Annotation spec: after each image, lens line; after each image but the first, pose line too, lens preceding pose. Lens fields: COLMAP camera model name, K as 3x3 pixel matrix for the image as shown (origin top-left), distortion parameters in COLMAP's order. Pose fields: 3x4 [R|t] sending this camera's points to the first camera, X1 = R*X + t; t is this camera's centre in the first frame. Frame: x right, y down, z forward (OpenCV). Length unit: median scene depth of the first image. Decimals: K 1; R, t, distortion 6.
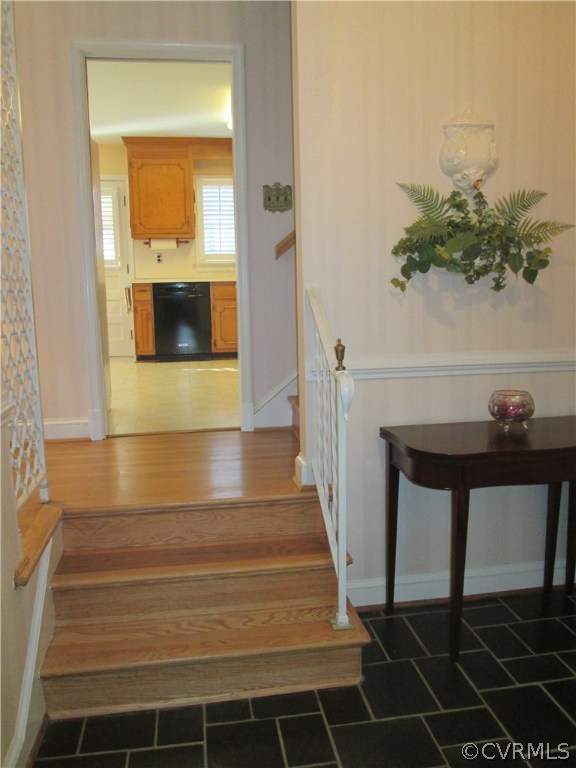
lens RADIAL K [[631.5, 0, 287.6], [0, 631.5, 384.3], [0, 0, 1]] dist [-0.050448, -0.002940]
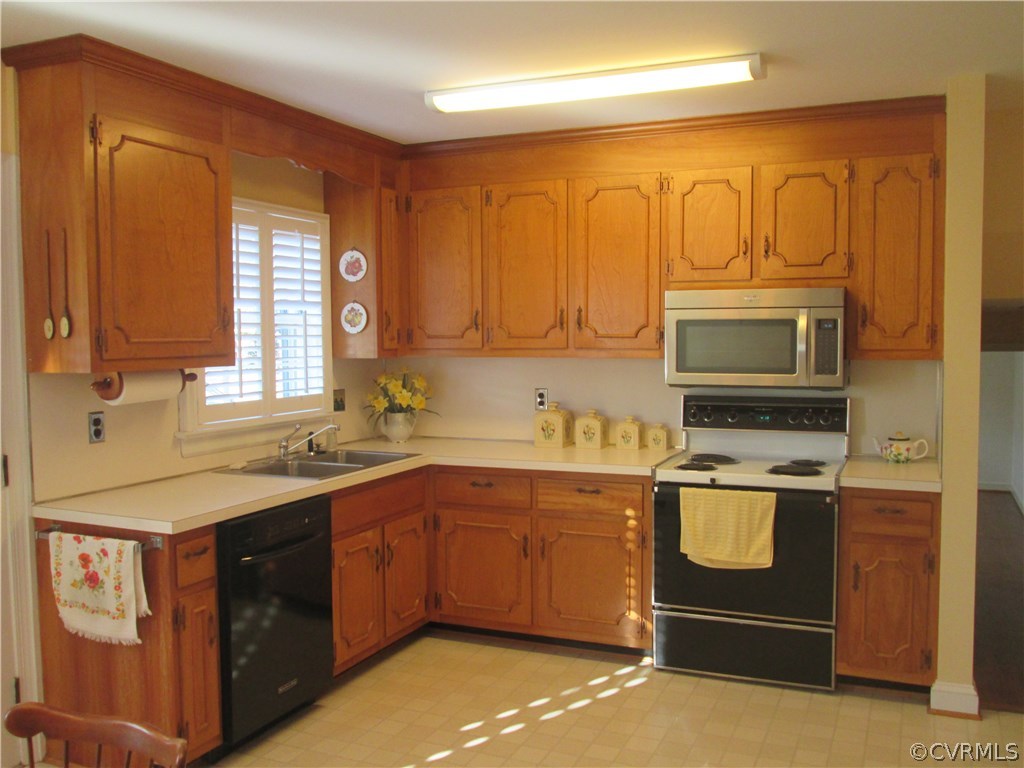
lens RADIAL K [[938.8, 0, 512.8], [0, 938.8, 384.9], [0, 0, 1]] dist [-0.029738, 0.000000]
pose [[0.530722, -0.034251, 0.846854, -0.517284], [0.118426, 0.992378, -0.034080, -0.190821], [-0.839232, 0.118377, 0.530733, 0.605533]]
